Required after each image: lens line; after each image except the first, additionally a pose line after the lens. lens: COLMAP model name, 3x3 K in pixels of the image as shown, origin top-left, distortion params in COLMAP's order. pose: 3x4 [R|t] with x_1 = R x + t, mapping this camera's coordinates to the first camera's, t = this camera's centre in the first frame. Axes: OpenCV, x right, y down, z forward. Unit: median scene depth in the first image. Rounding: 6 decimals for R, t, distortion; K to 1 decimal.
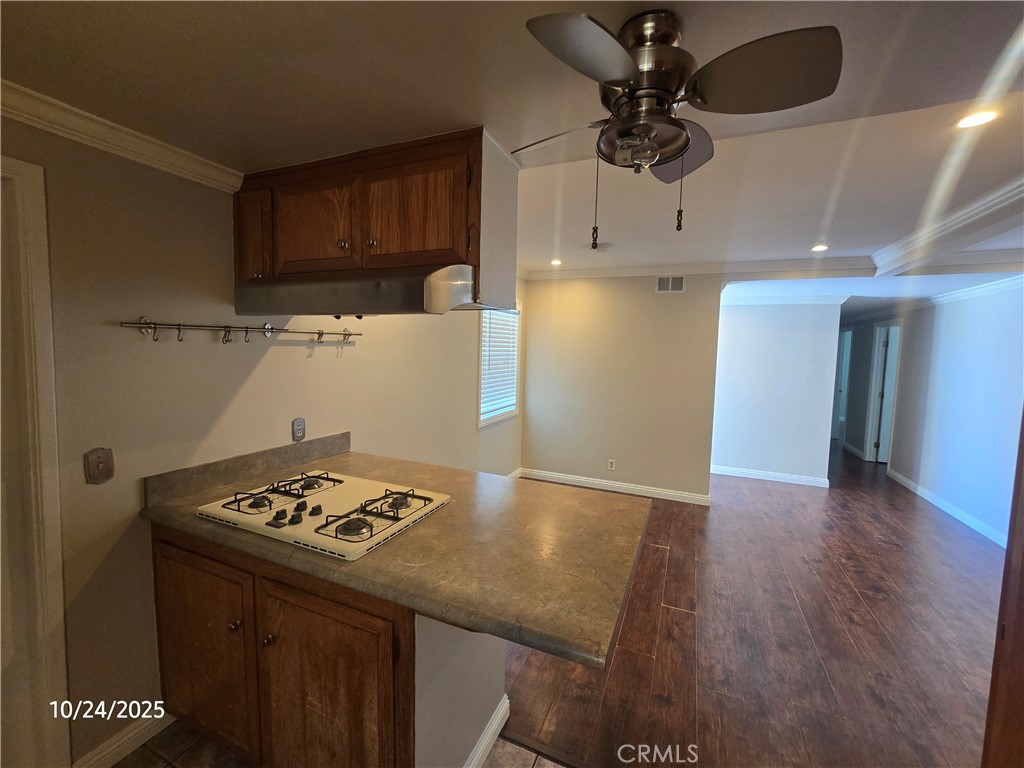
lens RADIAL K [[420.3, 0, 514.8], [0, 420.3, 375.6], [0, 0, 1]] dist [-0.000991, 0.000989]
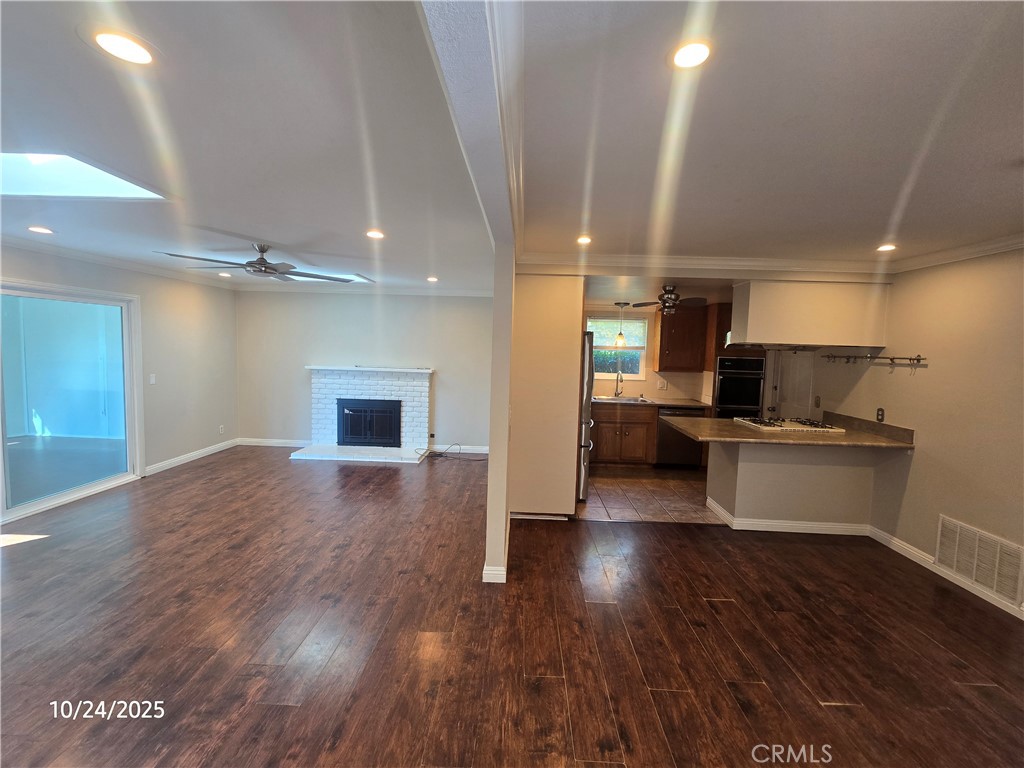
lens RADIAL K [[420.3, 0, 513.6], [0, 420.3, 376.4], [0, 0, 1]] dist [-0.000991, 0.000989]
pose [[-0.927411, -0.028496, -0.372956, 1.514886], [-0.080390, 0.988978, 0.124338, -0.119857], [0.365302, 0.145295, -0.919480, 2.005974]]
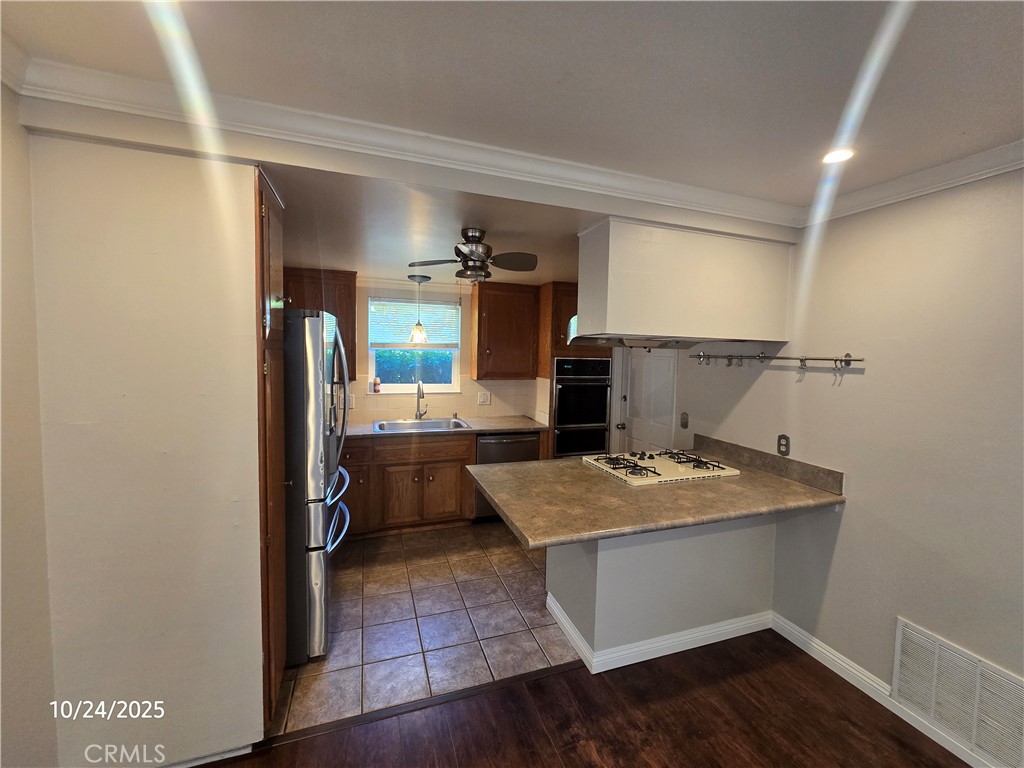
lens RADIAL K [[420.3, 0, 514.9], [0, 420.3, 375.3], [0, 0, 1]] dist [-0.000991, 0.000989]
pose [[-0.730552, -0.005019, -0.682839, 0.779574], [-0.092055, 0.991569, 0.091199, -0.093136], [0.676624, 0.129484, -0.724854, 1.305111]]
